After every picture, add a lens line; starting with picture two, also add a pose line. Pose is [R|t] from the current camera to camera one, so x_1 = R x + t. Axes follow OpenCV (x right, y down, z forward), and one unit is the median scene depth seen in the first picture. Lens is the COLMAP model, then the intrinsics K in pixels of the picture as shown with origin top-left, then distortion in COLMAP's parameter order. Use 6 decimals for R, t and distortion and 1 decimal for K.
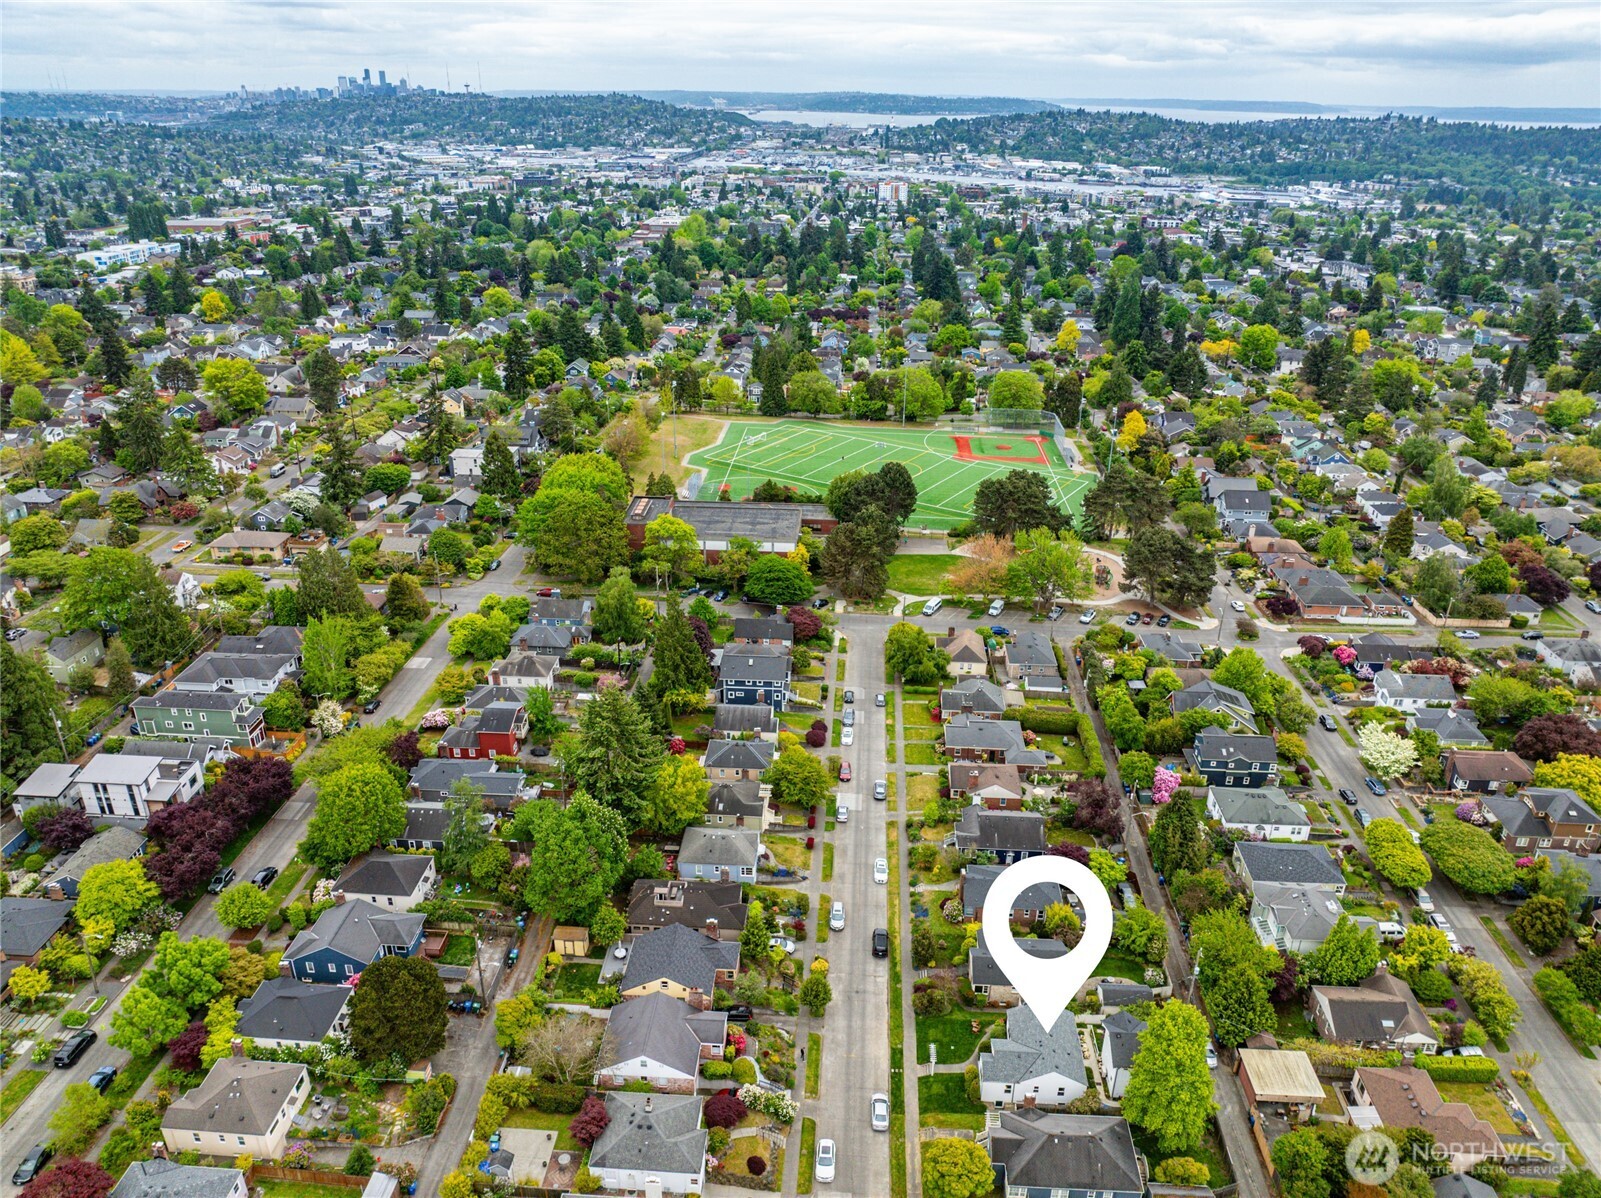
lens RADIAL K [[1123.4, 0, 800.5], [0, 1123.4, 599.0], [0, 0, 1]] dist [-0.039258, 0.002802]
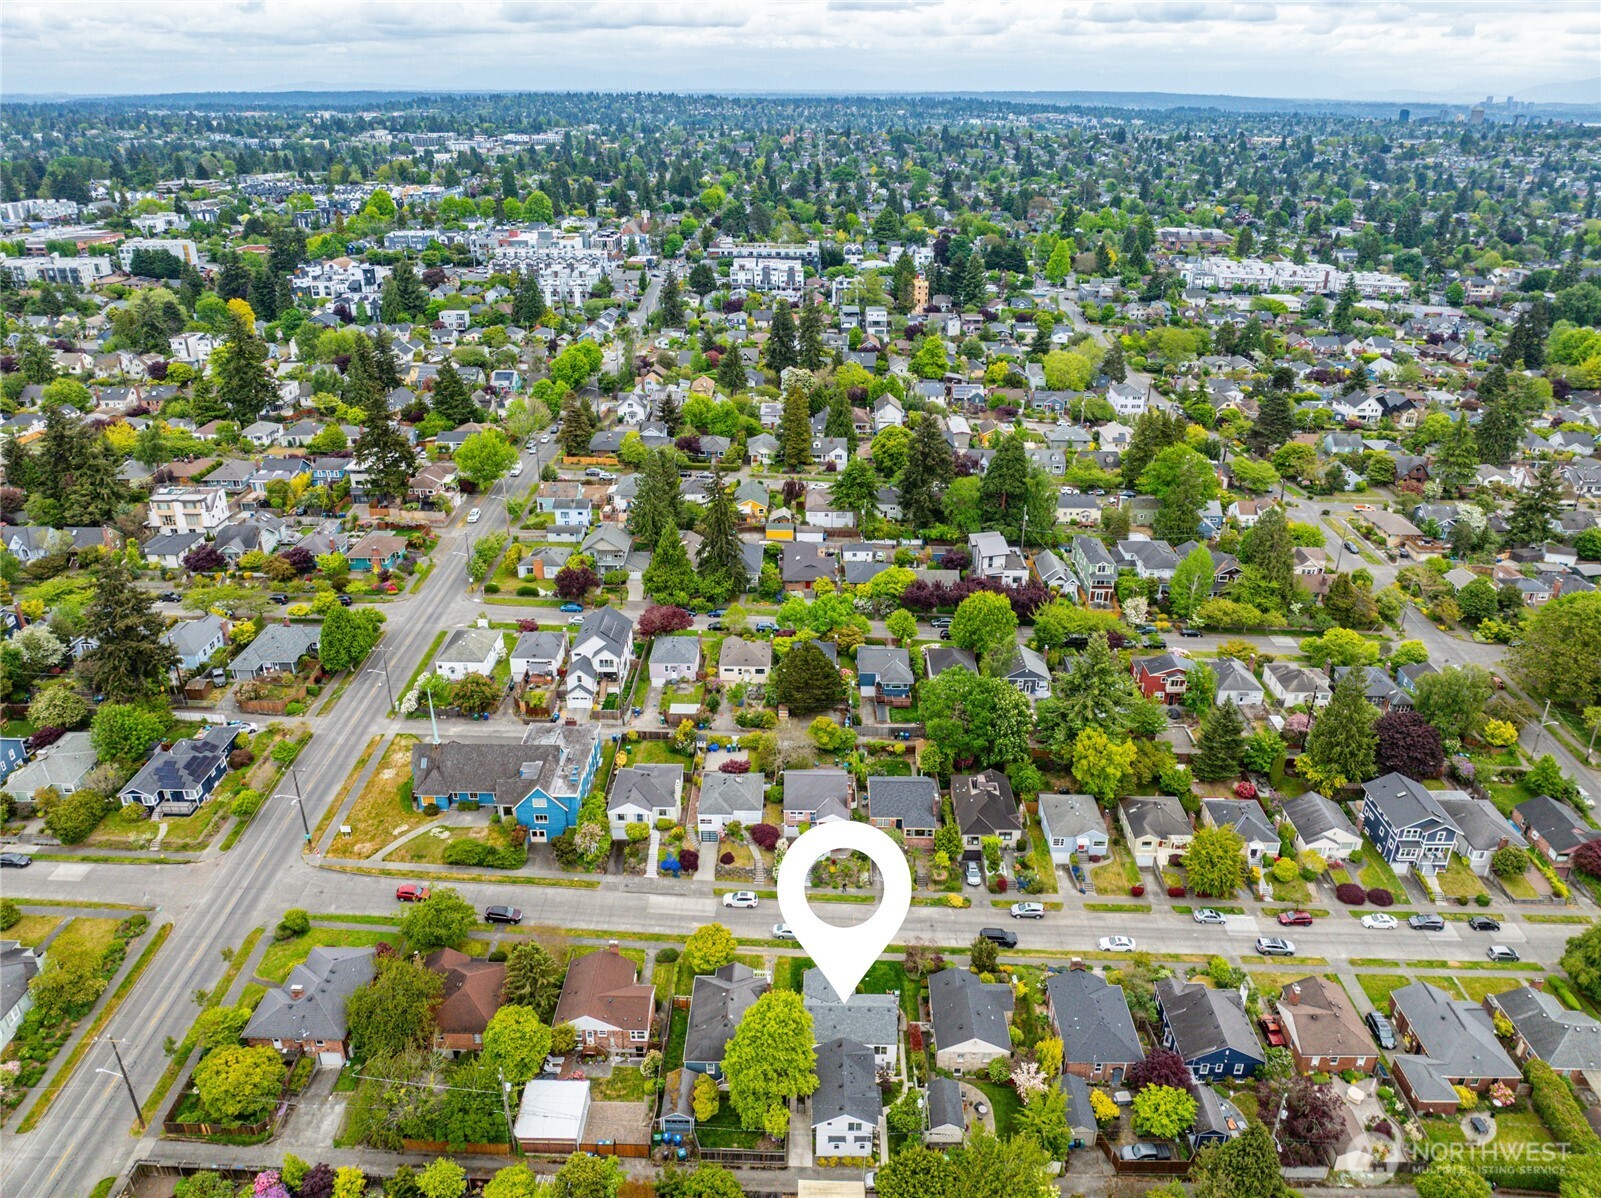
lens RADIAL K [[1123.4, 0, 800.5], [0, 1123.4, 599.0], [0, 0, 1]] dist [-0.039258, 0.002802]
pose [[0.047646, 0.404482, -0.913304, 0.471582], [-0.418298, 0.838386, 0.349480, -0.124519], [0.907060, 0.365382, 0.209140, 0.282660]]
